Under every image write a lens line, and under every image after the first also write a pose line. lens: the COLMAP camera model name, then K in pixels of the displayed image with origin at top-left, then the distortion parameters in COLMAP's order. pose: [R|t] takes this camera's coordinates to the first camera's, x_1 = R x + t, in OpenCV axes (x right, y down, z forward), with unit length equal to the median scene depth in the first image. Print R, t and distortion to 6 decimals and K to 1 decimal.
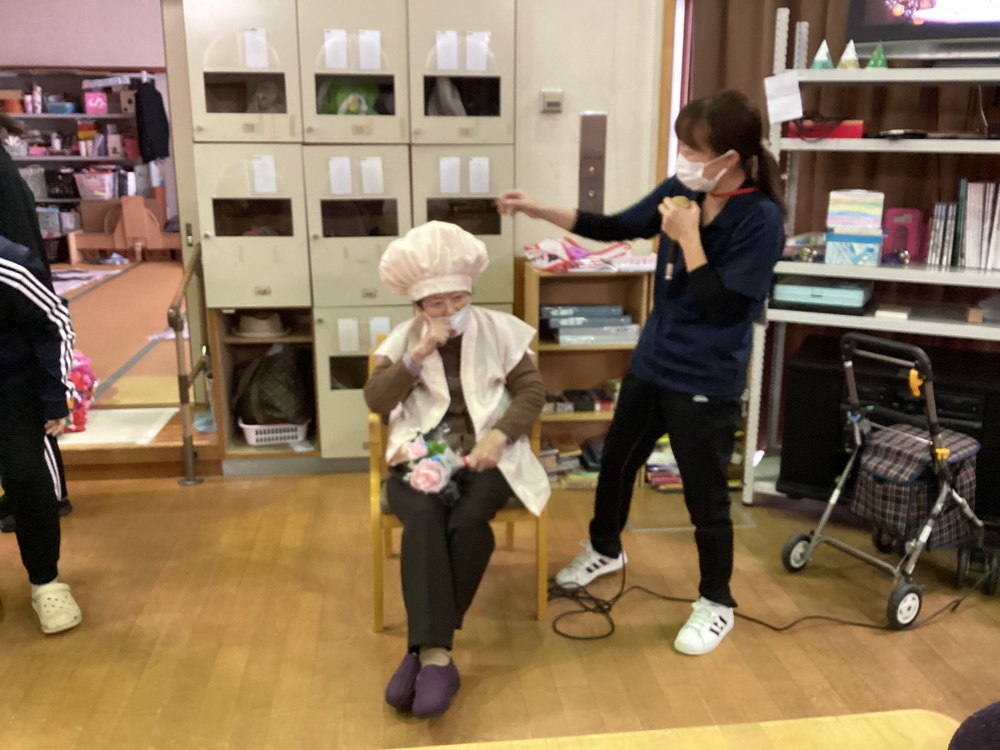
lens RADIAL K [[940.6, 0, 500.0], [0, 940.6, 375.0], [0, 0, 1]] dist [0.001650, -0.023297]
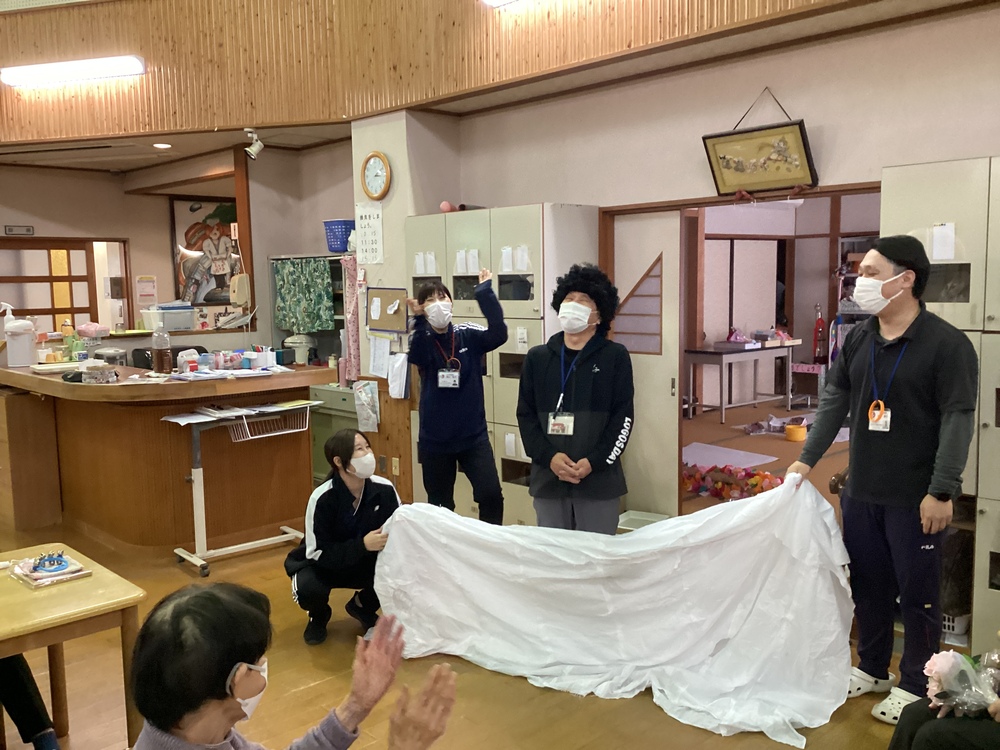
lens RADIAL K [[912.5, 0, 501.7], [0, 912.5, 377.2], [0, 0, 1]] dist [0.121427, -0.216594]
pose [[0.611939, 0.071153, -0.787698, 0.101098], [-0.178183, 0.982744, -0.049654, -0.023949], [0.770572, 0.170740, 0.614057, 0.007460]]
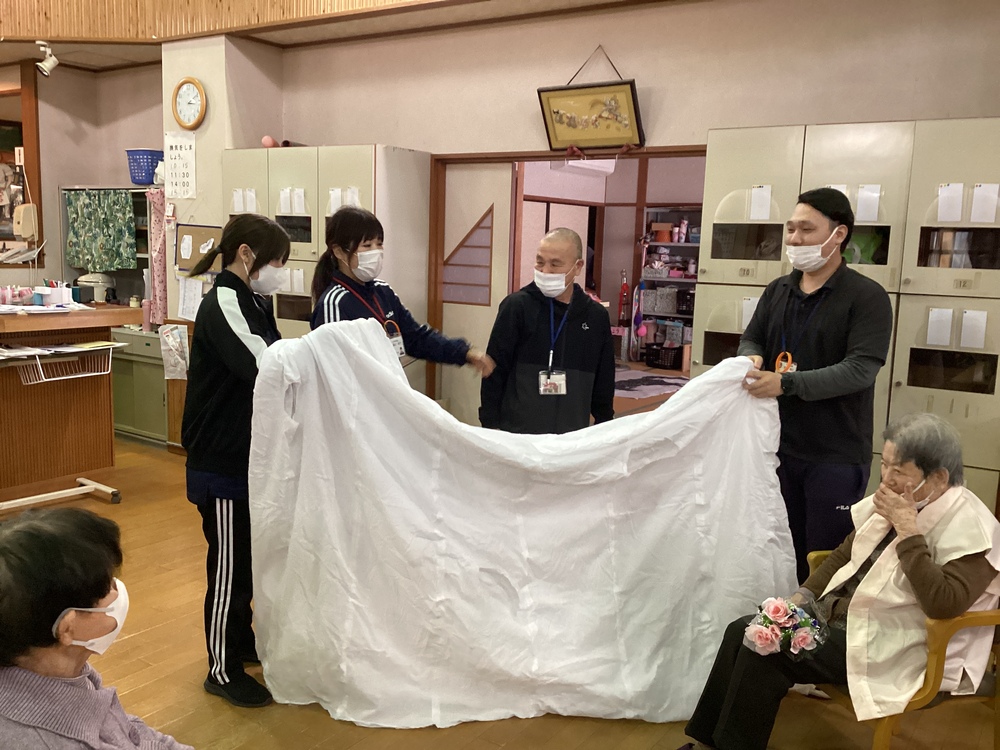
lens RADIAL K [[912.9, 0, 502.7], [0, 912.9, 376.3], [0, 0, 1]] dist [0.102398, -0.210838]
pose [[0.763970, 0.115600, -0.634812, 0.087146], [-0.191125, 0.980213, -0.051513, -0.012142], [0.616296, 0.160683, 0.770948, 0.001115]]
